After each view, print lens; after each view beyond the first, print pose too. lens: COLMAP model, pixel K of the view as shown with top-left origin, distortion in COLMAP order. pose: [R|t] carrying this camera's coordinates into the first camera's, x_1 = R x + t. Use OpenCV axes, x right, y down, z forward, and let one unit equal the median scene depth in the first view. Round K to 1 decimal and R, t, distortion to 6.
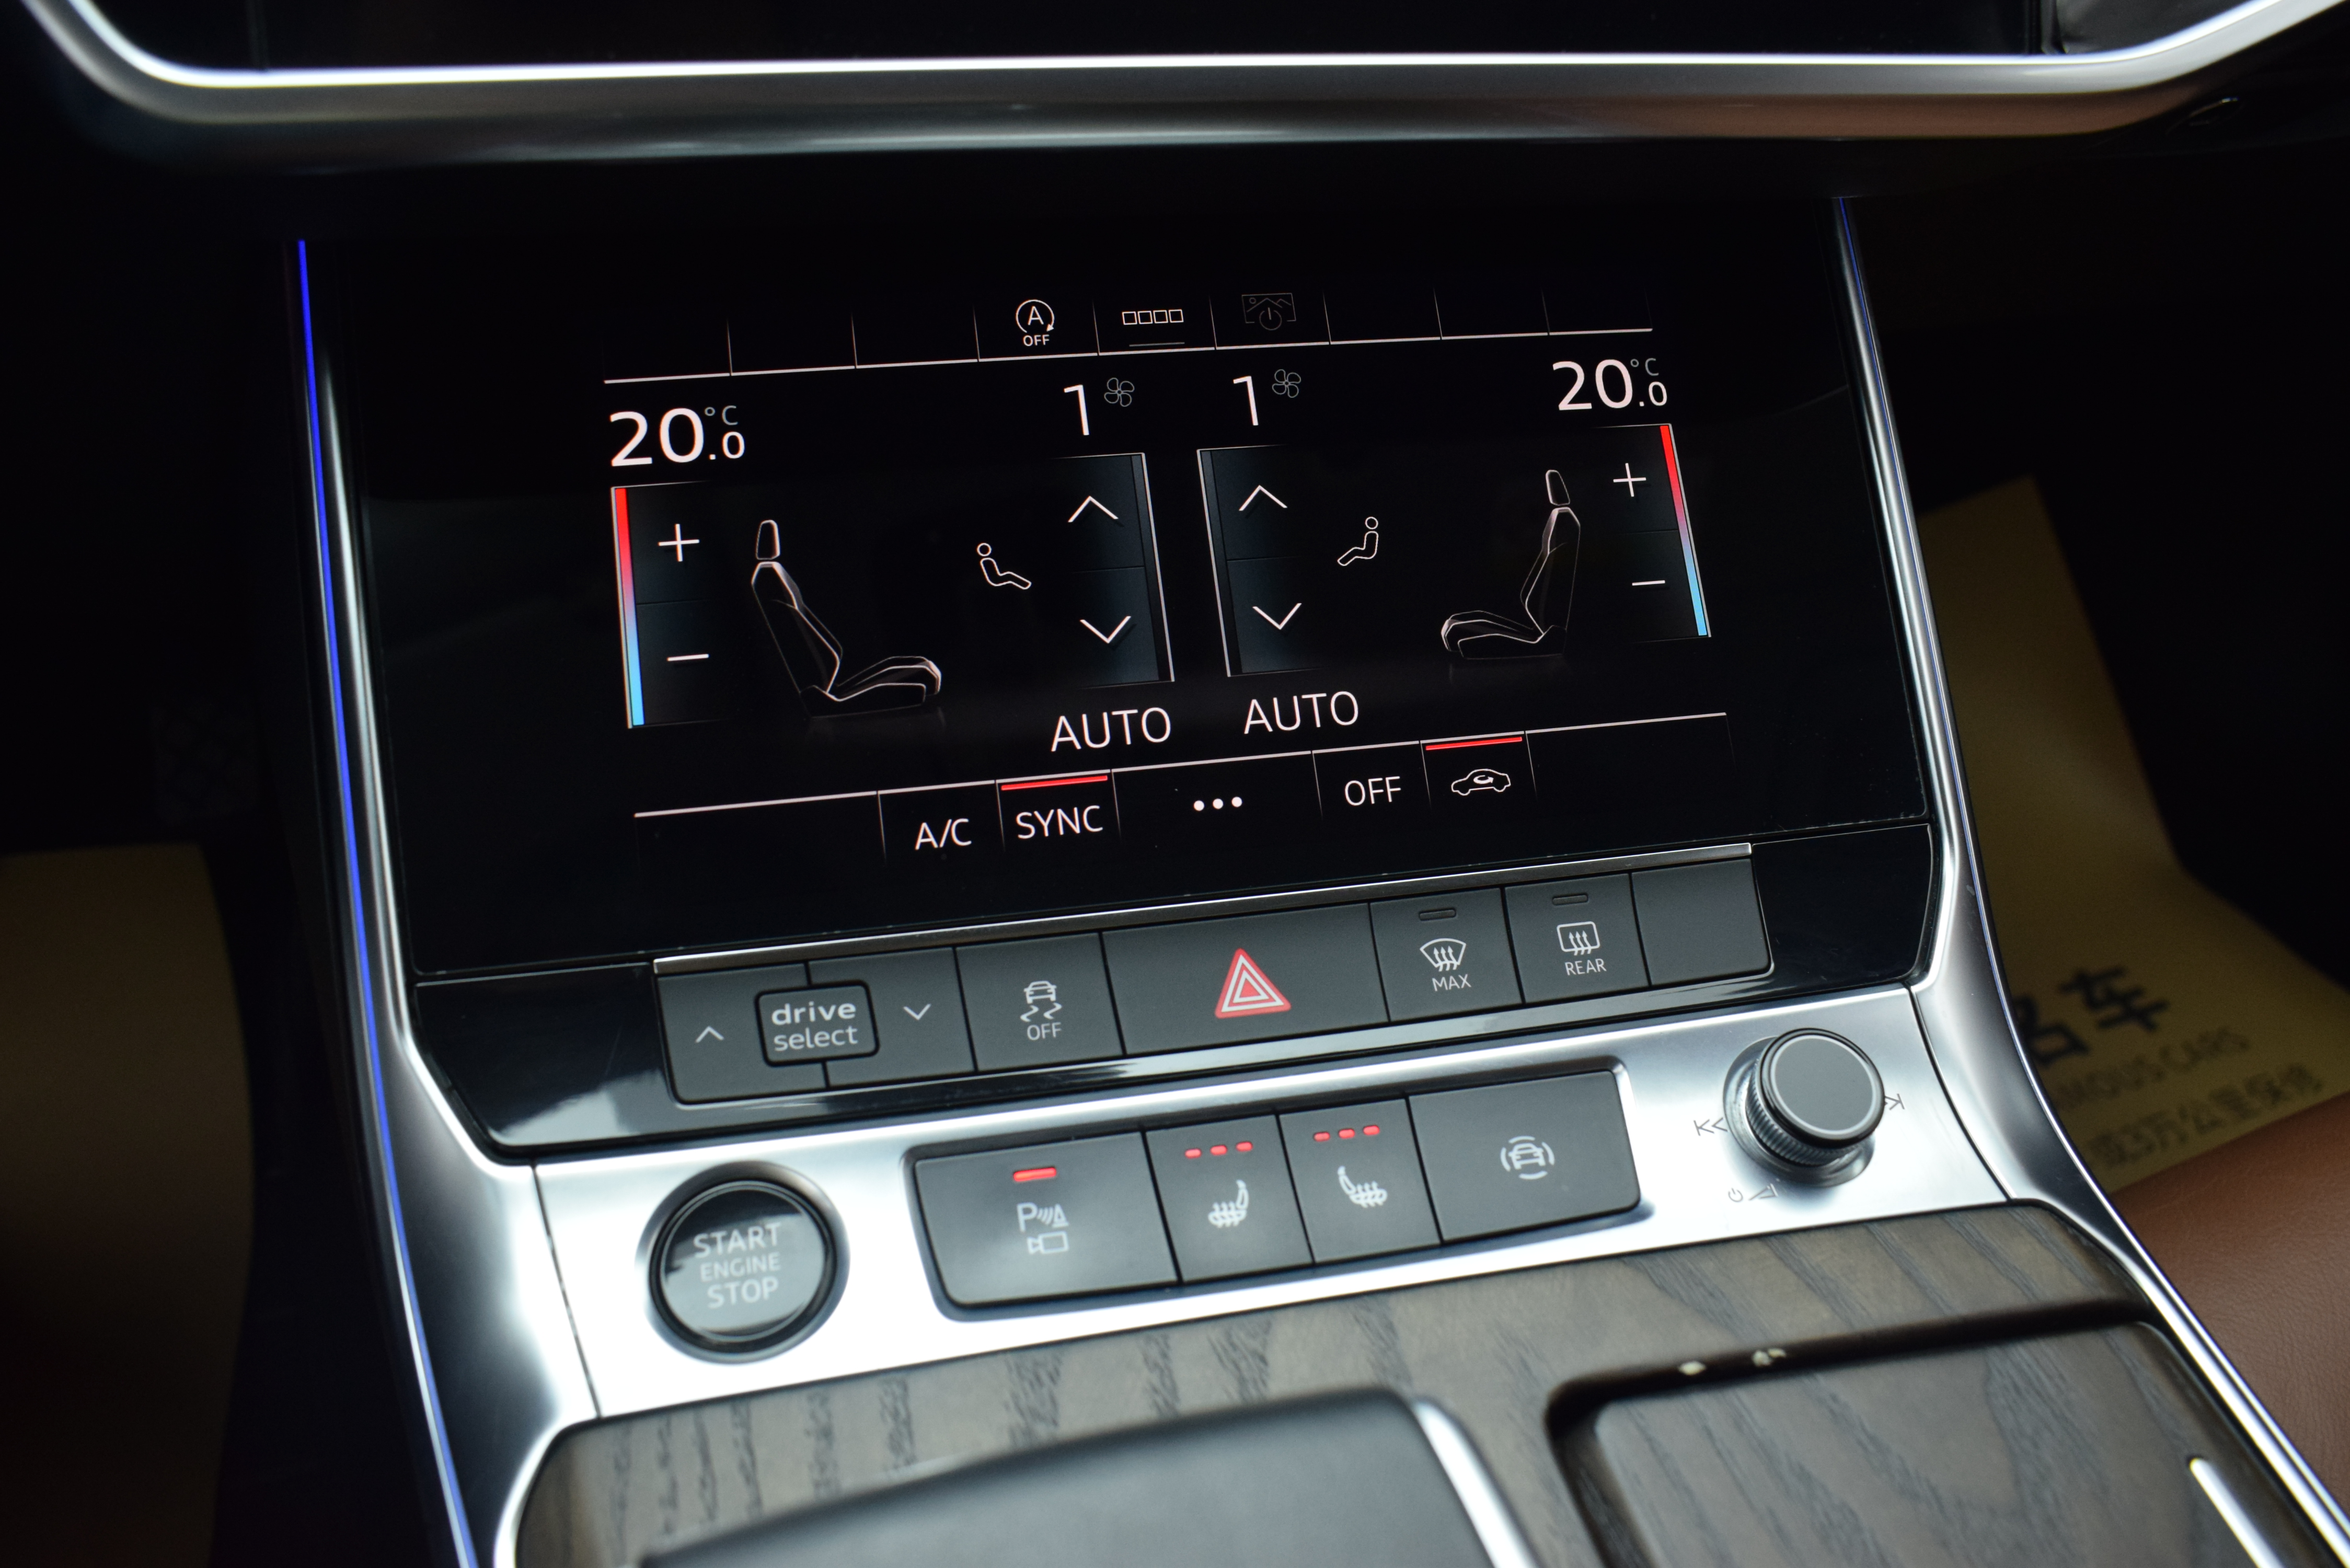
lens RADIAL K [[1887.8, 0, 1181.8], [0, 1887.8, 788.9], [0, 0, 1]] dist [-0.097682, 0.007993]
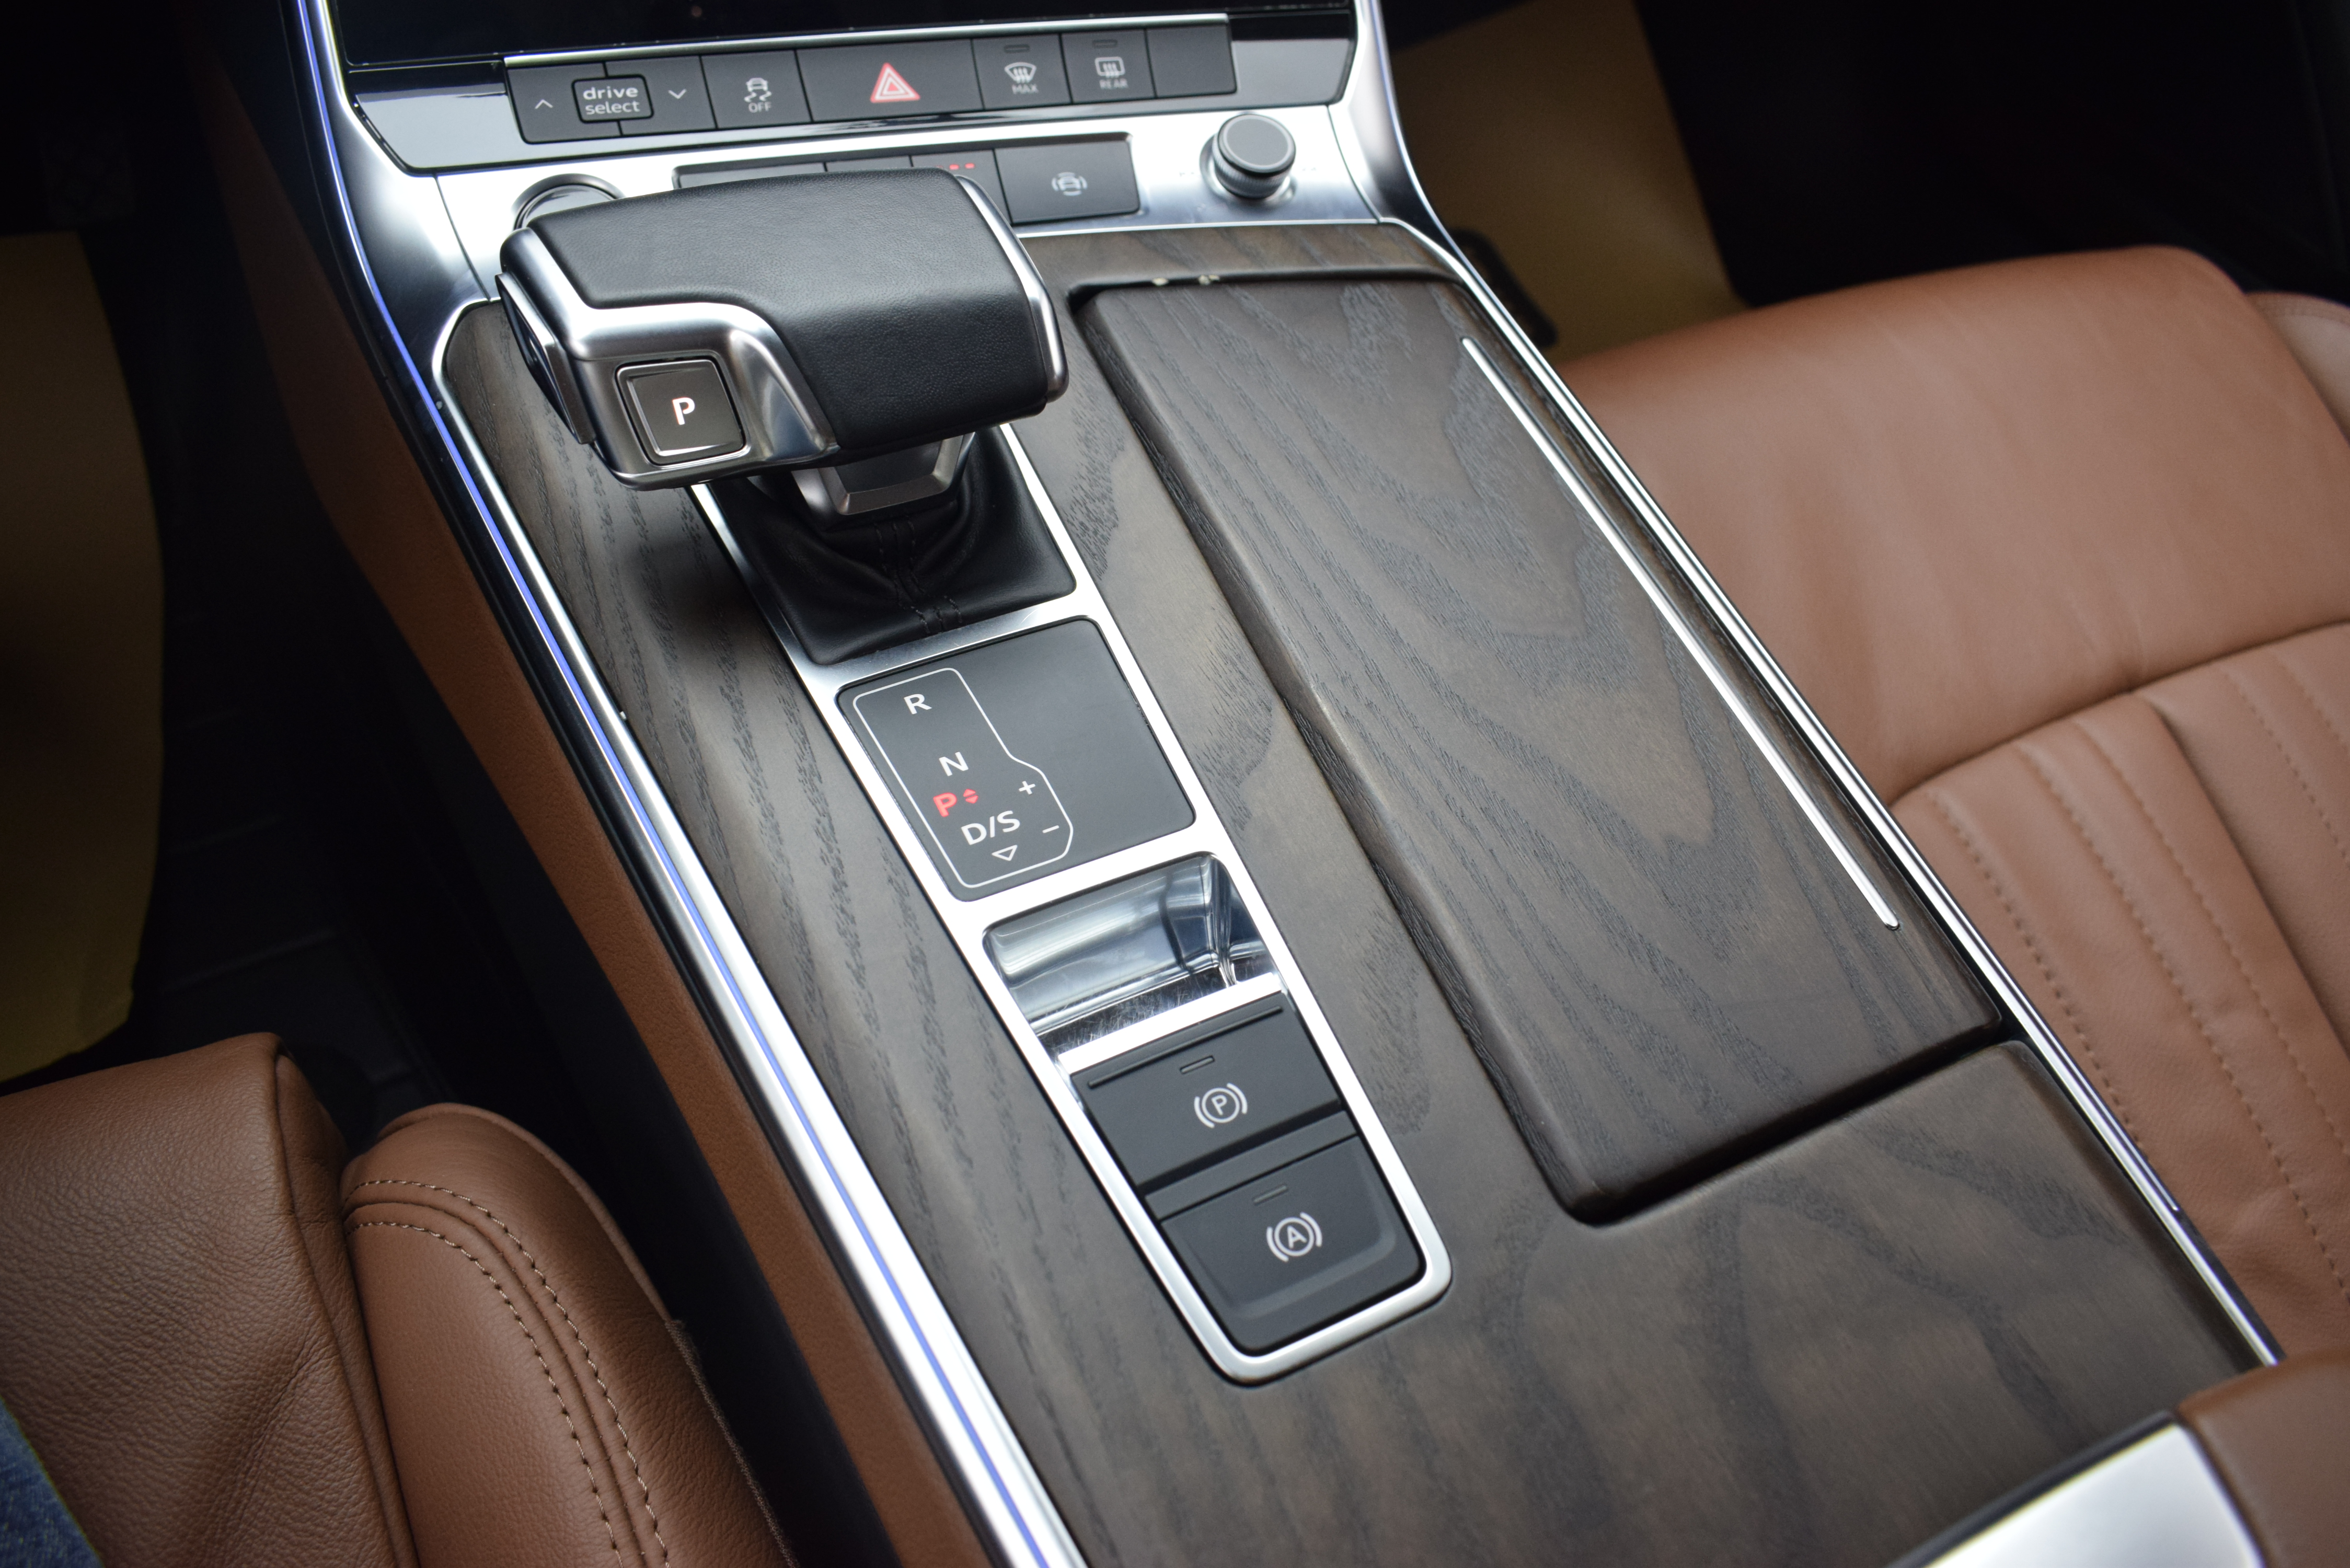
lens RADIAL K [[1814.8, 0, 1183.9], [0, 1814.8, 781.9], [0, 0, 1]] dist [-0.101170, 0.015630]
pose [[0.992743, -0.039326, 0.113646, 0.084012], [0.016278, 0.980267, 0.197009, 0.381000], [-0.119151, -0.193729, 0.973793, -0.575545]]
